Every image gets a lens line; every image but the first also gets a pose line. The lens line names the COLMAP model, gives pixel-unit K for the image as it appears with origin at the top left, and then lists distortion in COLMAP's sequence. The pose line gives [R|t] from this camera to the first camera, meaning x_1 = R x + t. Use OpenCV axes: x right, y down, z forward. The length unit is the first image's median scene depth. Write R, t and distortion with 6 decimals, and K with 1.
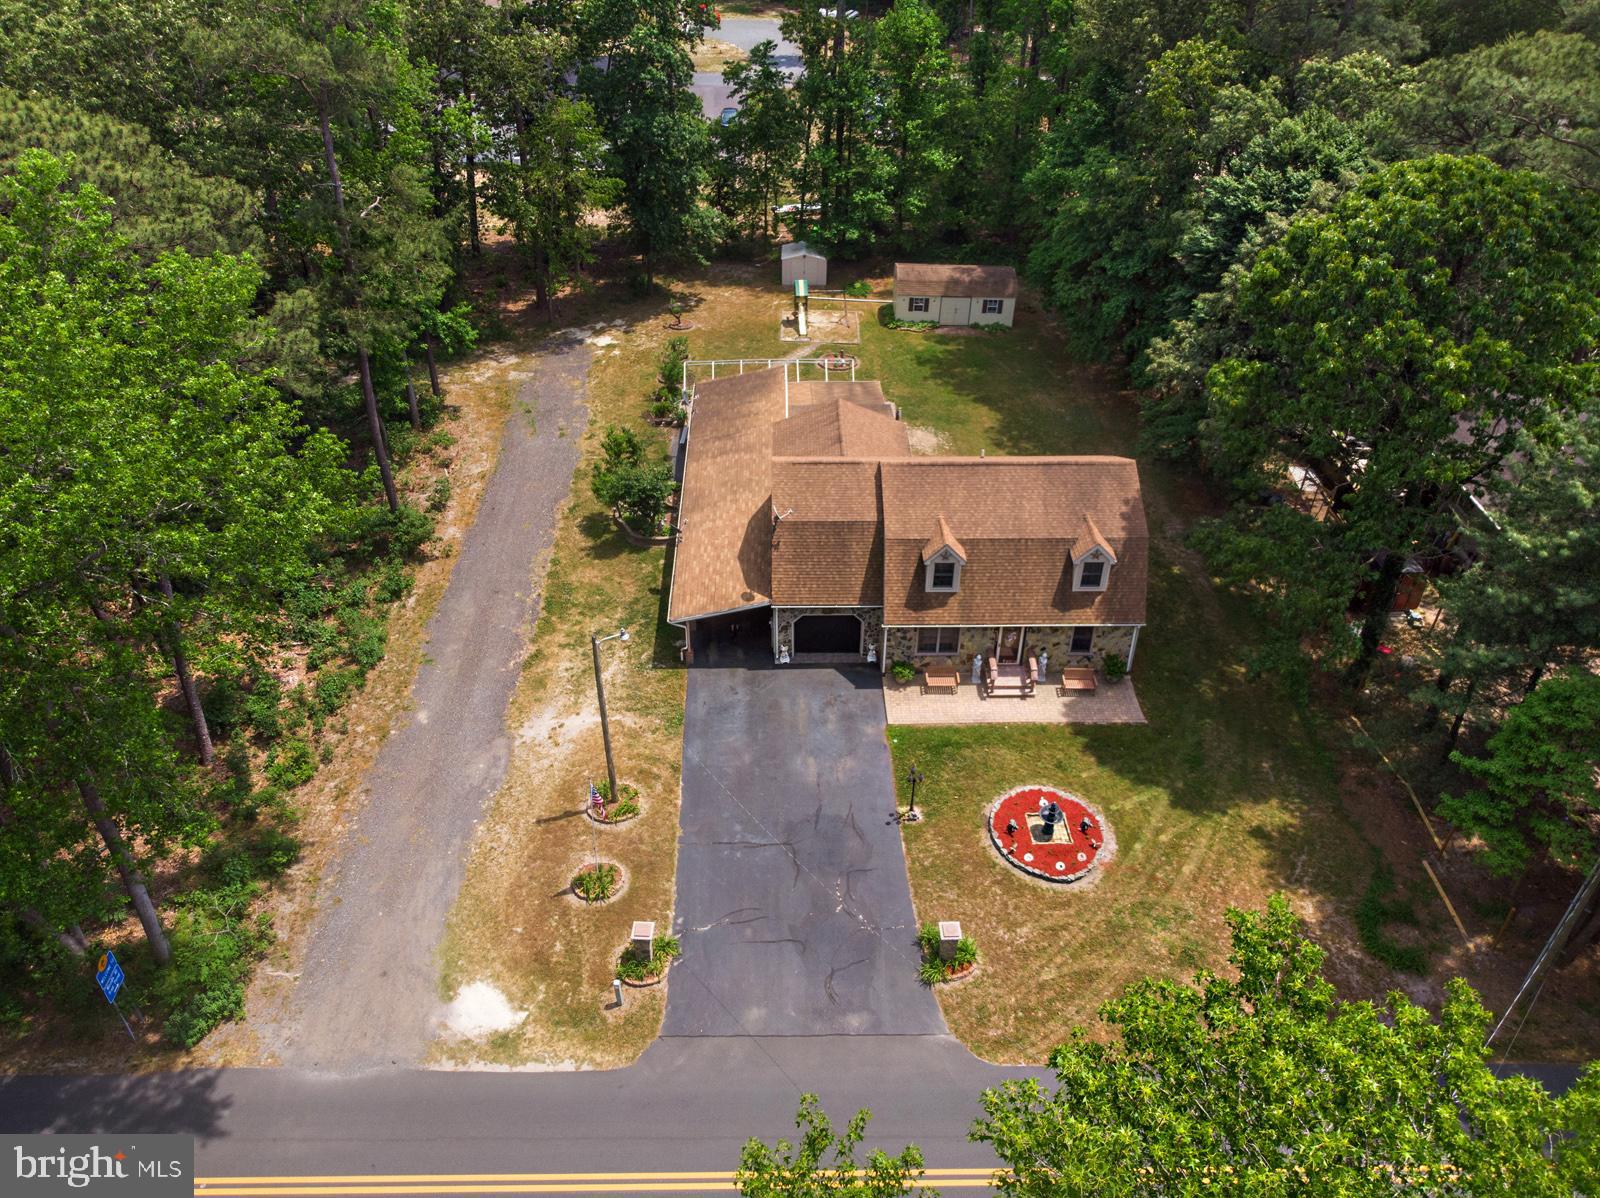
lens RADIAL K [[1157.6, 0, 797.4], [0, 1157.6, 577.8], [0, 0, 1]] dist [0.056037, -0.000035]
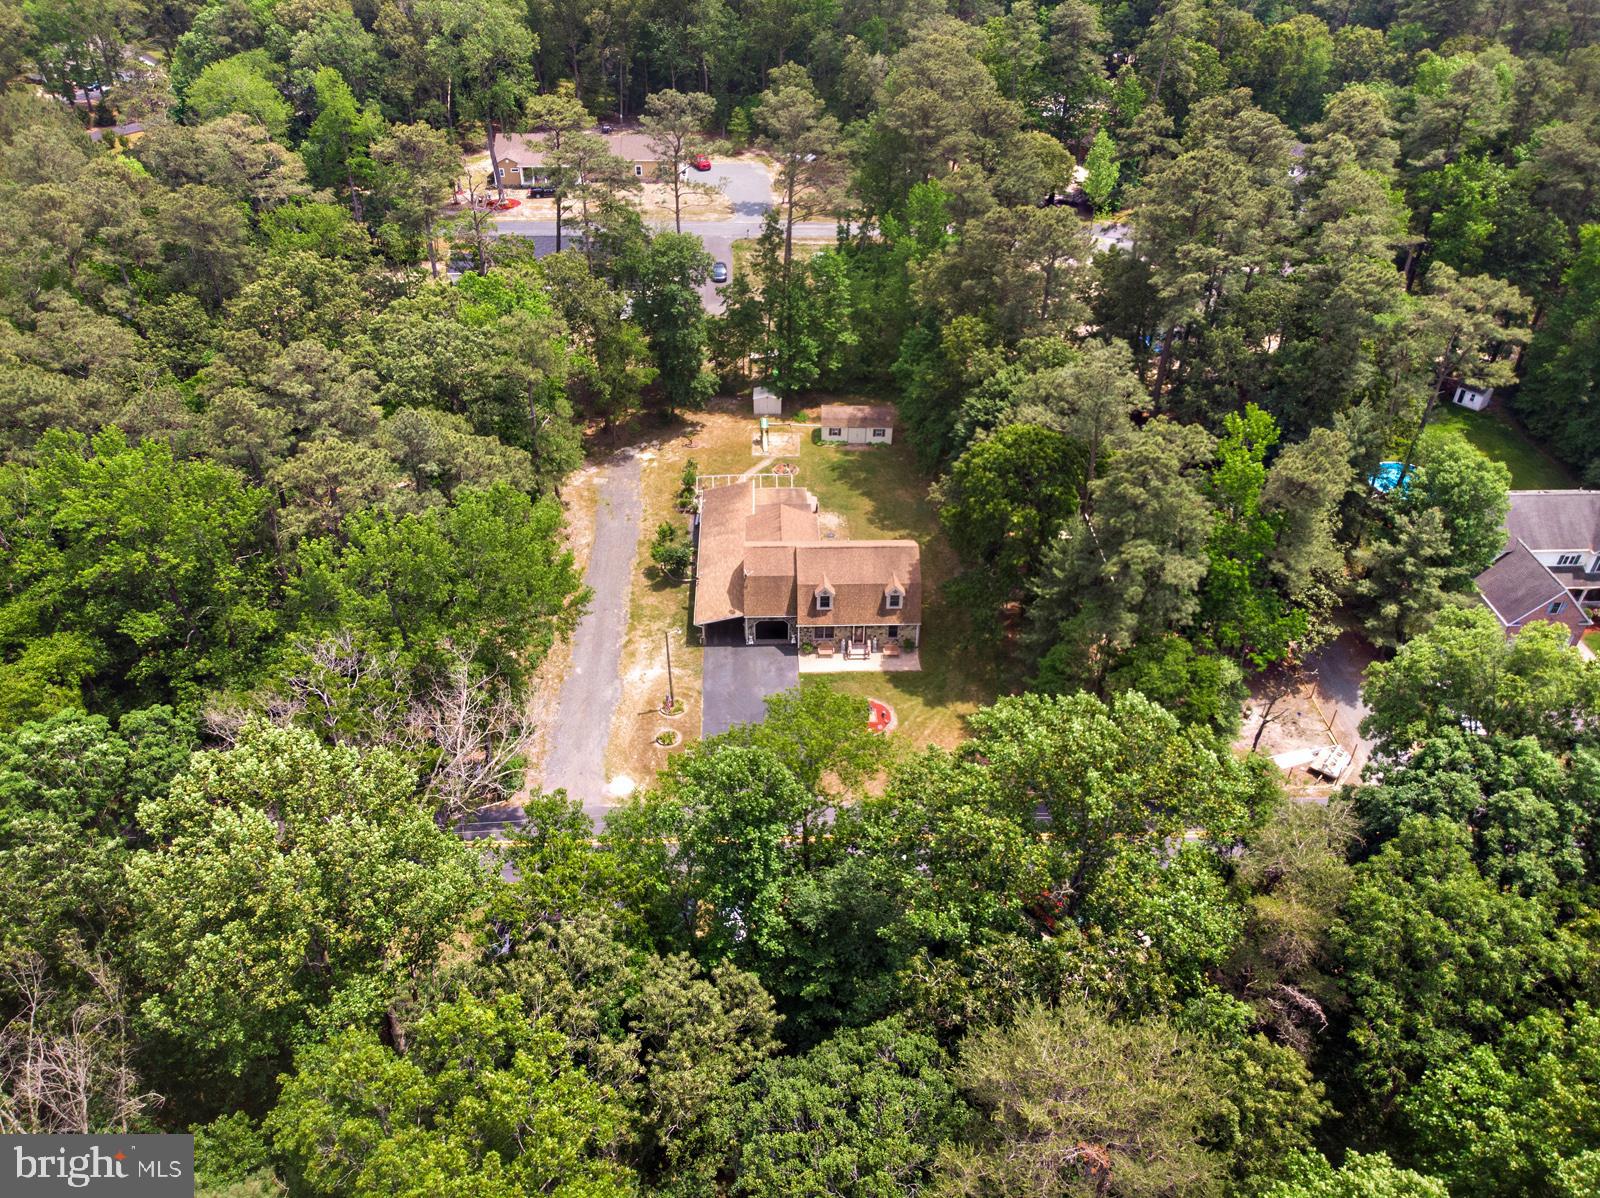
lens RADIAL K [[1151.3, 0, 800.0], [0, 1151.3, 599.0], [0, 0, 1]] dist [-0.009811, -0.000294]
pose [[0.999911, -0.007419, 0.011096, 0.055181], [0.007167, 0.999719, 0.022580, -0.052681], [-0.011261, -0.022499, 0.999683, -1.059993]]
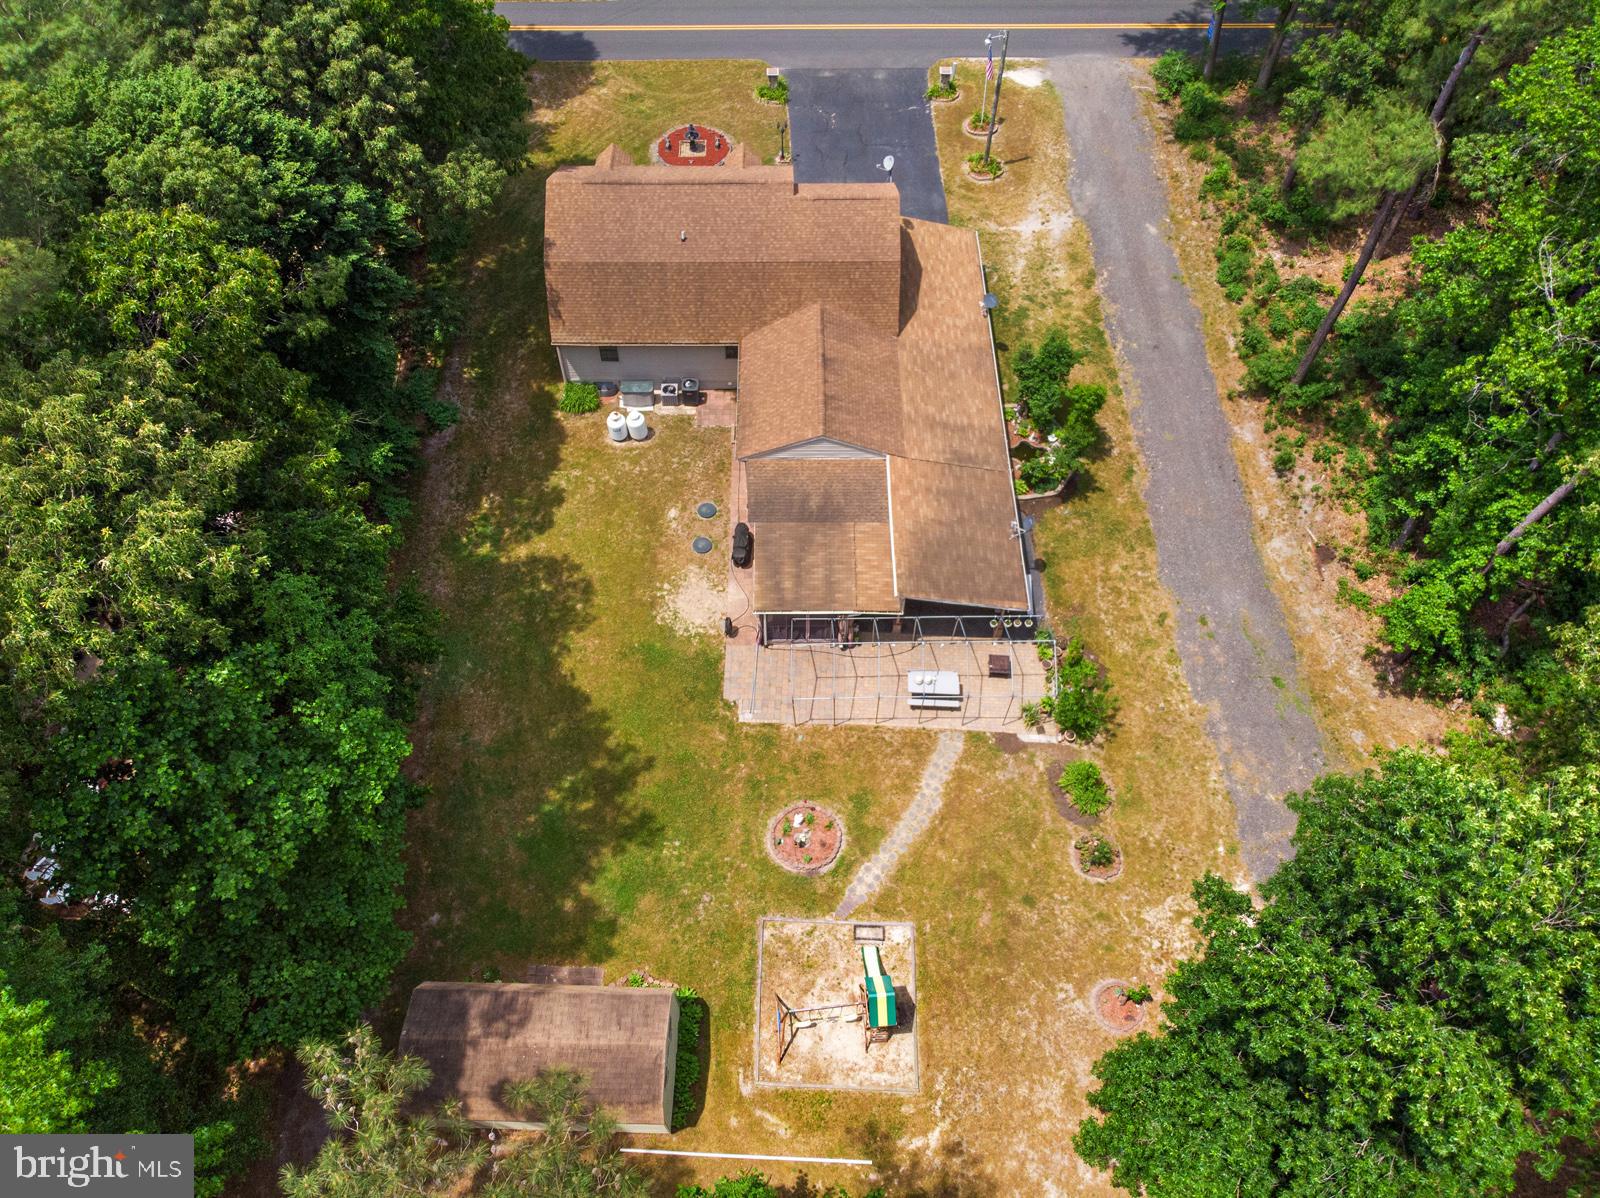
lens RADIAL K [[1151.3, 0, 800.0], [0, 1151.3, 599.0], [0, 0, 1]] dist [-0.009811, -0.000294]
pose [[-0.999501, -0.025043, -0.019258, 0.077738], [-0.018006, -0.049312, 0.998621, -1.125637], [-0.025958, 0.998469, 0.048837, 1.319168]]
